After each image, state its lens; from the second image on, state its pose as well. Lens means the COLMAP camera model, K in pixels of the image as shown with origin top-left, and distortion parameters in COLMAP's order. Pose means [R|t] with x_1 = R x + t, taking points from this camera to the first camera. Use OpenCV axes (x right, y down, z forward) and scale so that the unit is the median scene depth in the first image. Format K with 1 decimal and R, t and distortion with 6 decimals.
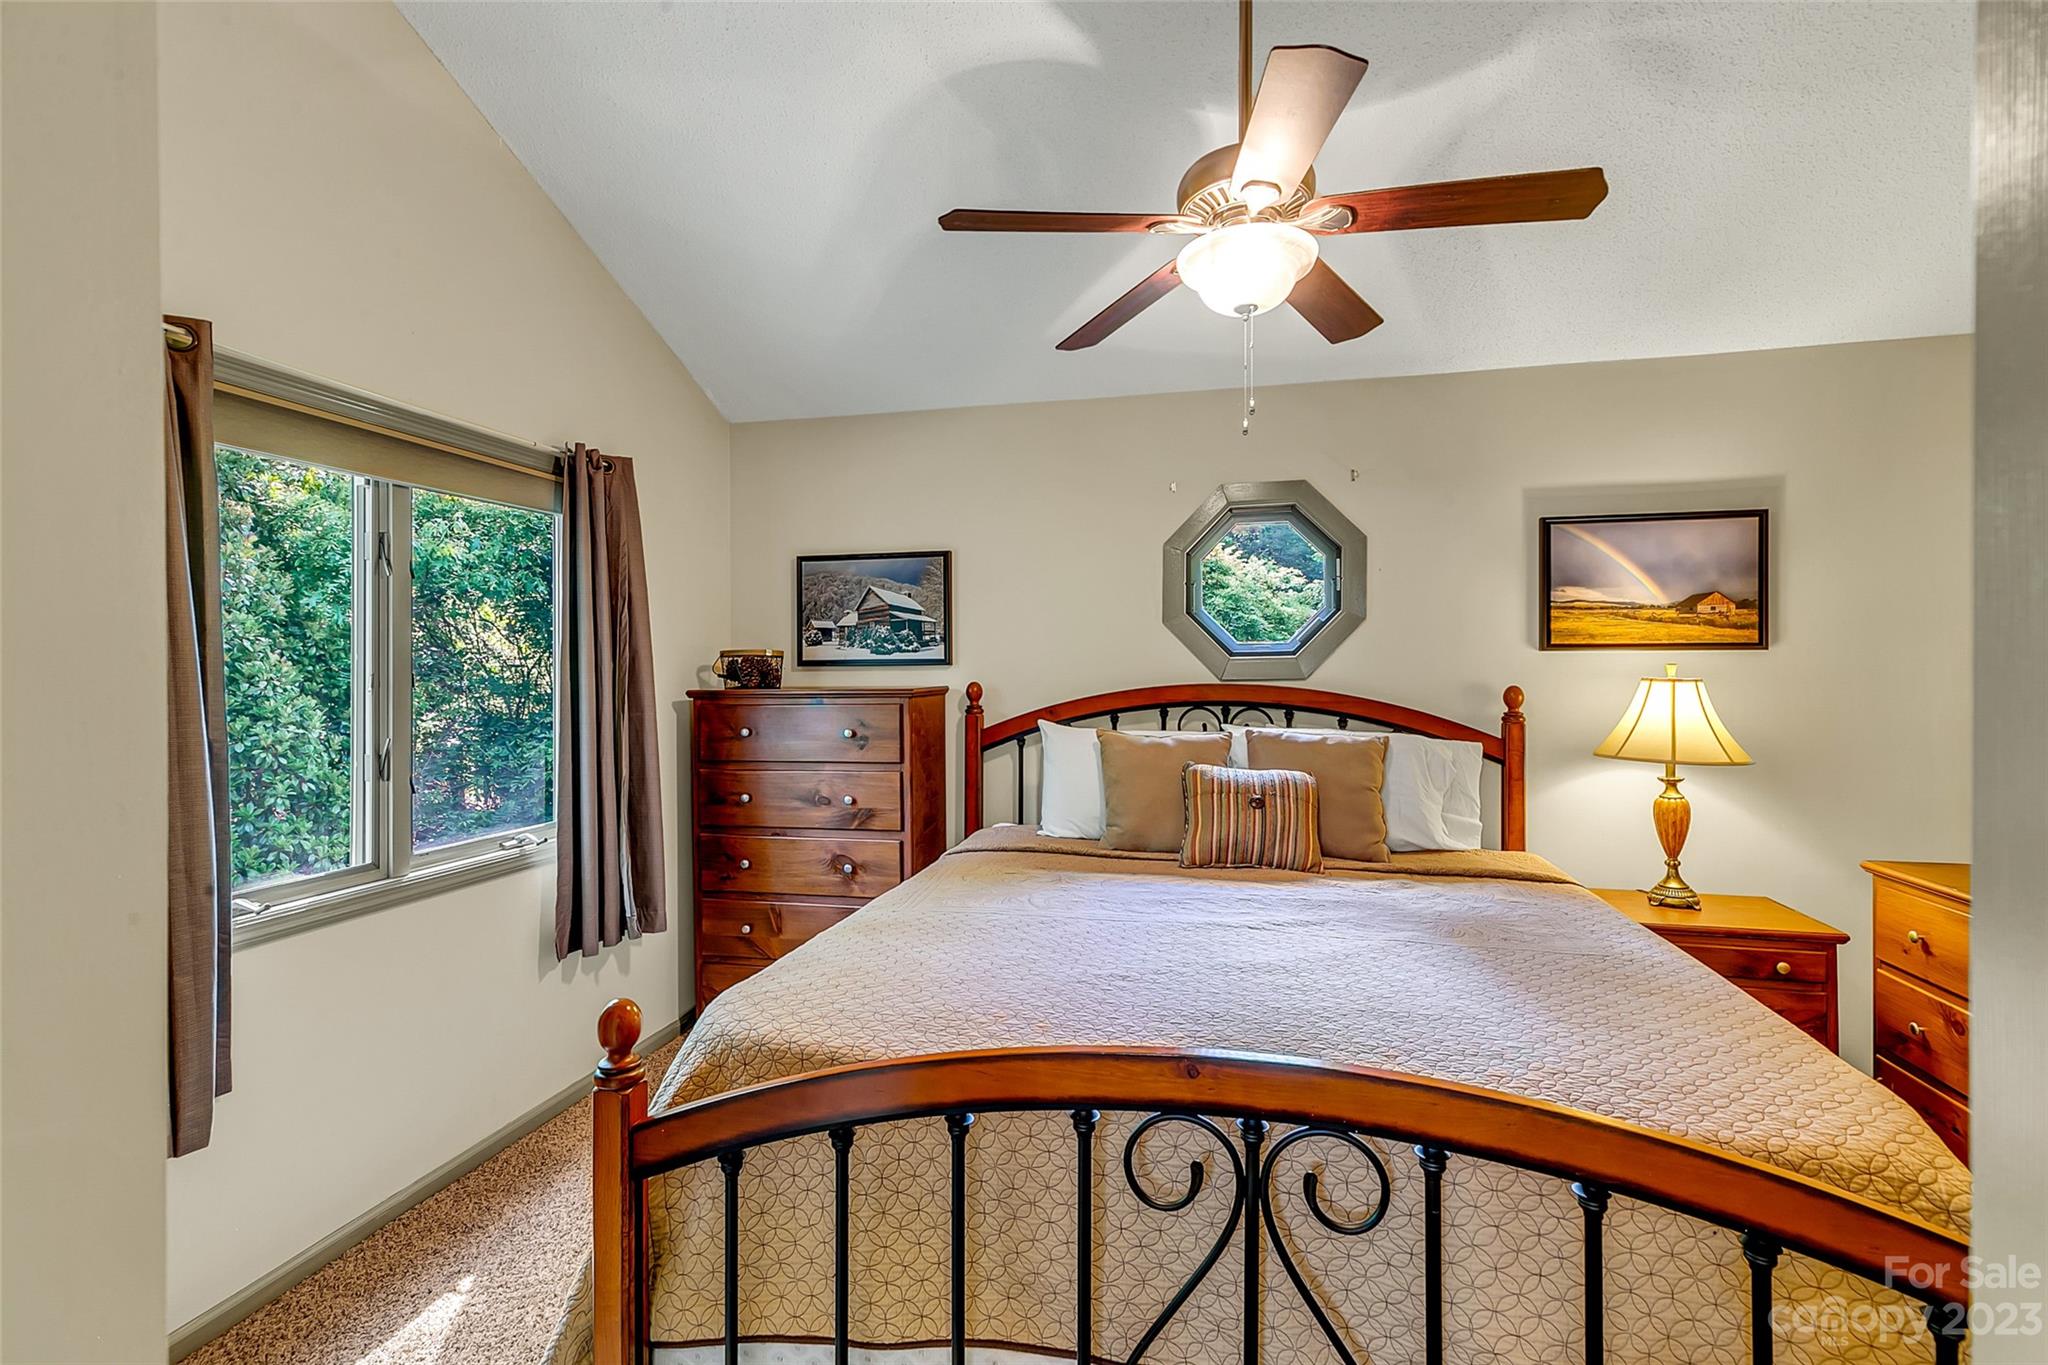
lens RADIAL K [[941.2, 0, 1008.6], [0, 941.2, 675.4], [0, 0, 1]] dist [0.011490, -0.002661]
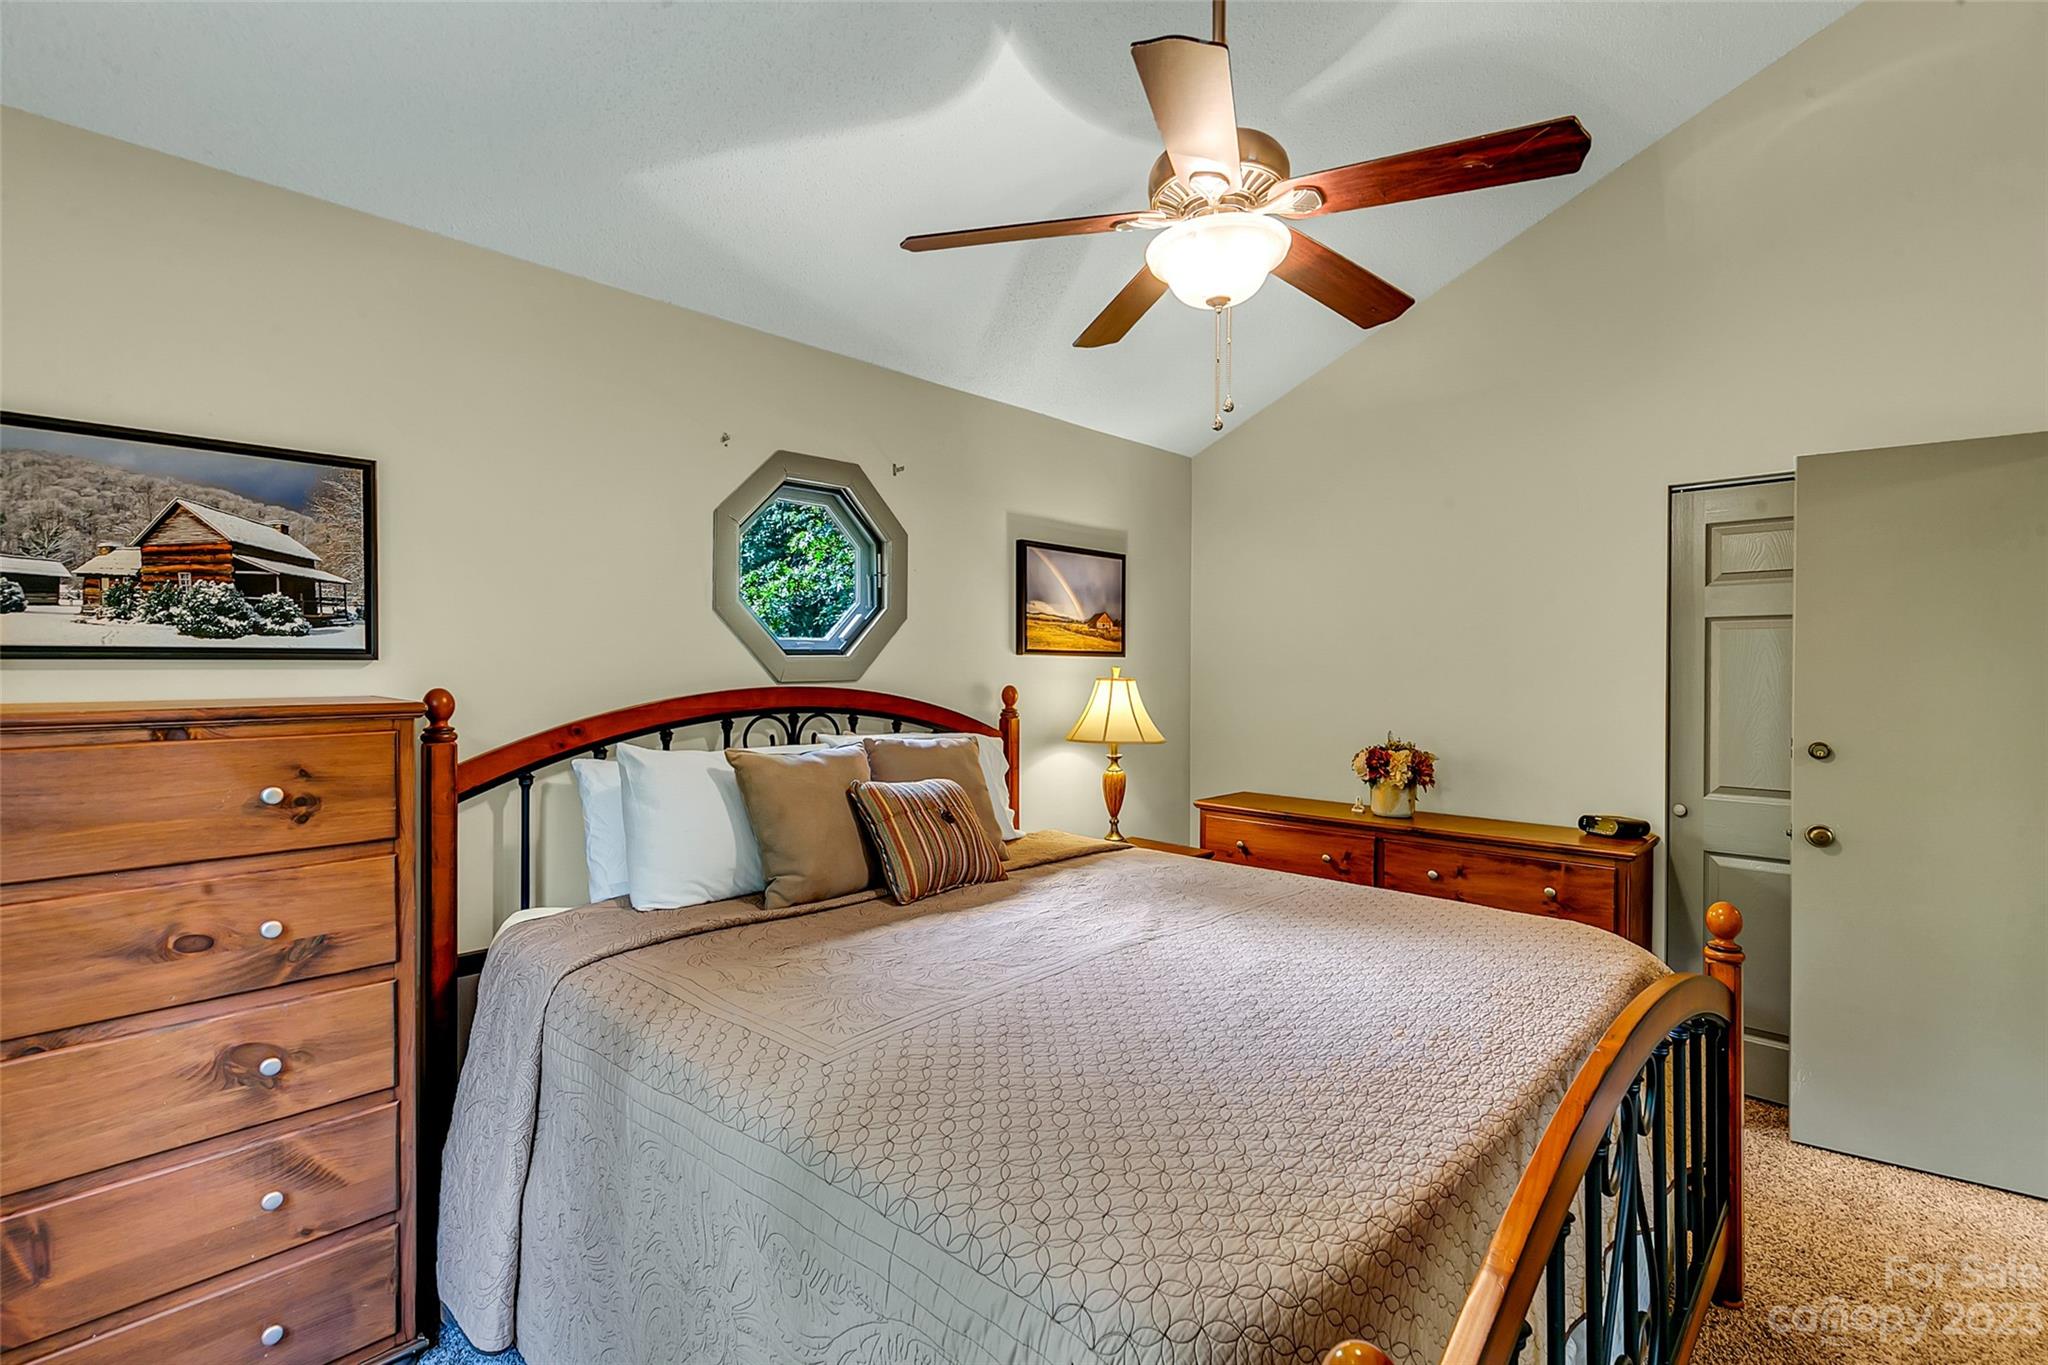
lens RADIAL K [[941.2, 0, 1014.9], [0, 941.2, 683.6], [0, 0, 1]] dist [0.011490, -0.002661]
pose [[0.495693, -0.008295, 0.868458, -0.408490], [0.002931, 0.999965, 0.007879, -0.000076], [-0.868493, -0.001360, 0.495700, 0.410221]]
